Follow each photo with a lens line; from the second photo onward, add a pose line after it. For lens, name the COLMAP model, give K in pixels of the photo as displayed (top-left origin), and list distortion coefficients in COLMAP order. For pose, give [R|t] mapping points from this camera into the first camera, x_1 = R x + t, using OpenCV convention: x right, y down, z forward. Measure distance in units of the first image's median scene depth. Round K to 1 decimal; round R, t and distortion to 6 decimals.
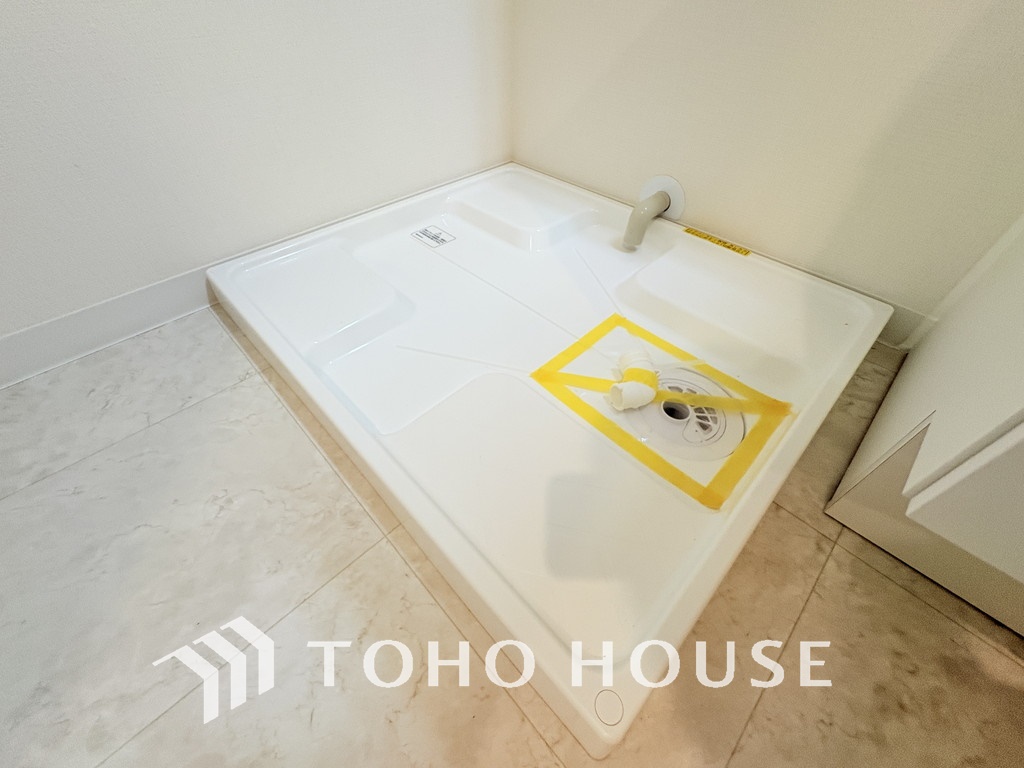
lens RADIAL K [[411.1, 0, 511.1], [0, 411.1, 384.3], [0, 0, 1]] dist [-0.000563, 0.000288]
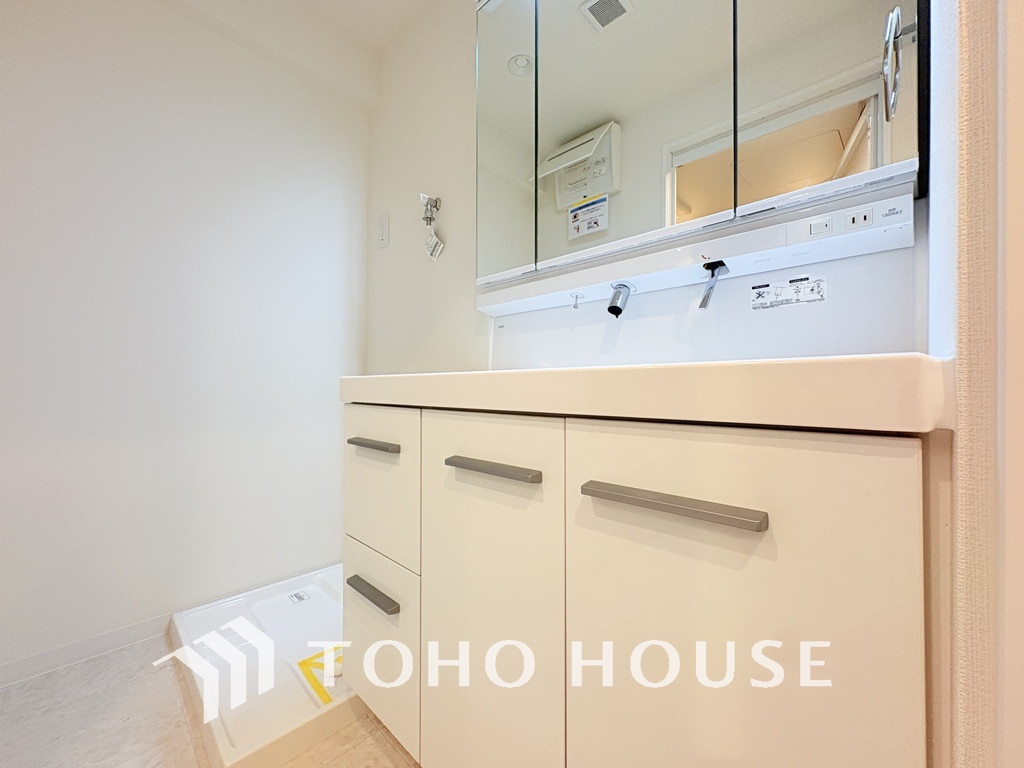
lens RADIAL K [[411.1, 0, 512.3], [0, 411.1, 385.9], [0, 0, 1]] dist [-0.000563, 0.000288]
pose [[0.999531, 0.005280, 0.030180, 1.092462], [0.018492, 0.681432, -0.731648, 0.581024], [-0.024429, 0.731862, 0.681015, -1.565543]]
